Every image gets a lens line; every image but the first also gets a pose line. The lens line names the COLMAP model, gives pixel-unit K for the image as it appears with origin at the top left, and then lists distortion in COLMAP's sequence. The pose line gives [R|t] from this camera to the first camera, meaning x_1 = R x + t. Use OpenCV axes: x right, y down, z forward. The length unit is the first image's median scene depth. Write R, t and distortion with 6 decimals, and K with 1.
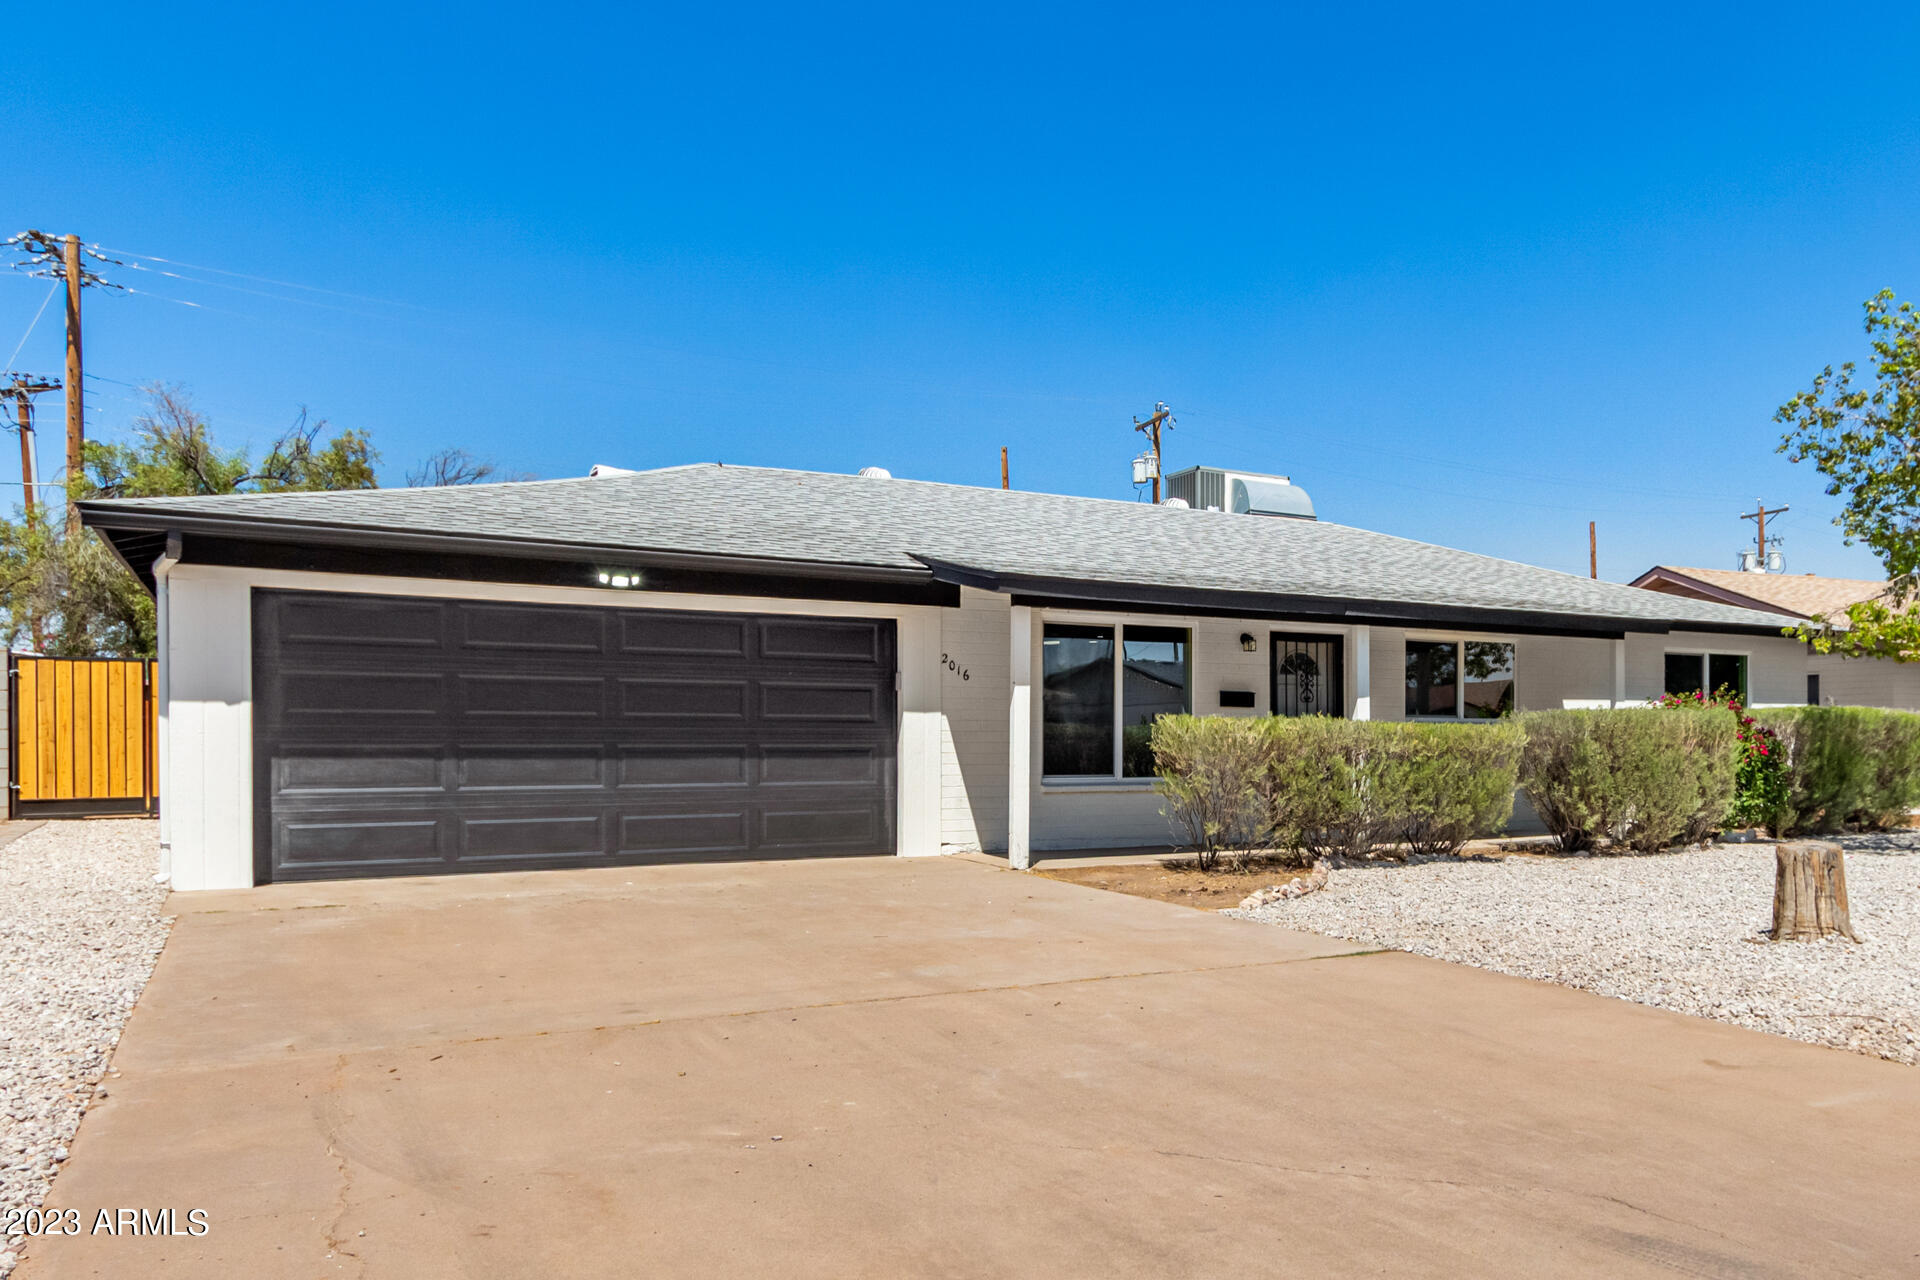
lens RADIAL K [[1070.3, 0, 960.0], [0, 1070.3, 690.6], [0, 0, 1]] dist [0.002228, -0.000493]
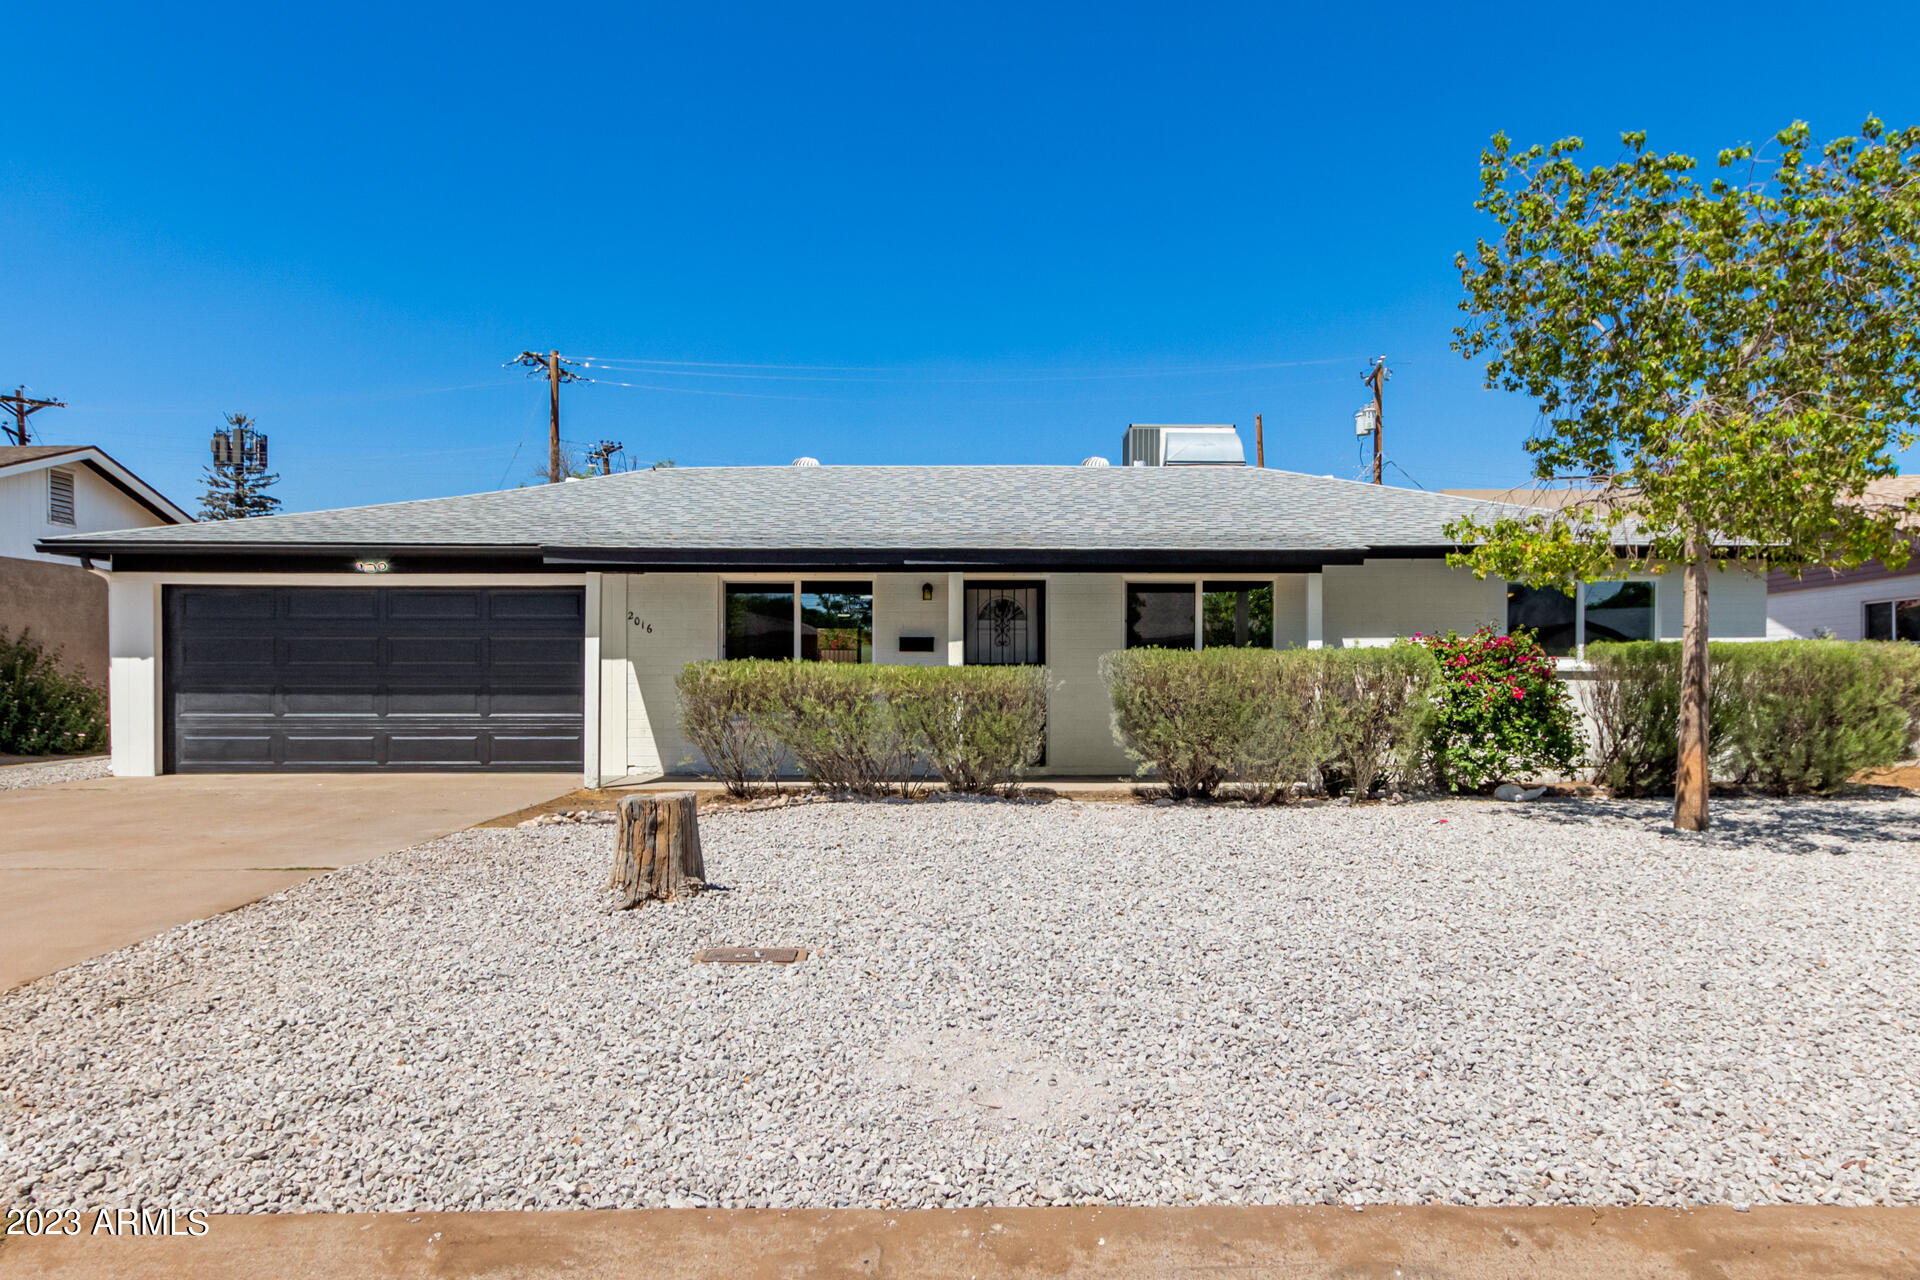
lens RADIAL K [[881.5, 0, 949.9], [0, 881.5, 631.3], [0, 0, 1]] dist [-0.000437, -0.000248]
pose [[0.921105, -0.020494, -0.388774, 0.752893], [0.018534, 0.999790, -0.008792, 0.004109], [0.388872, 0.000893, 0.921291, 0.217787]]
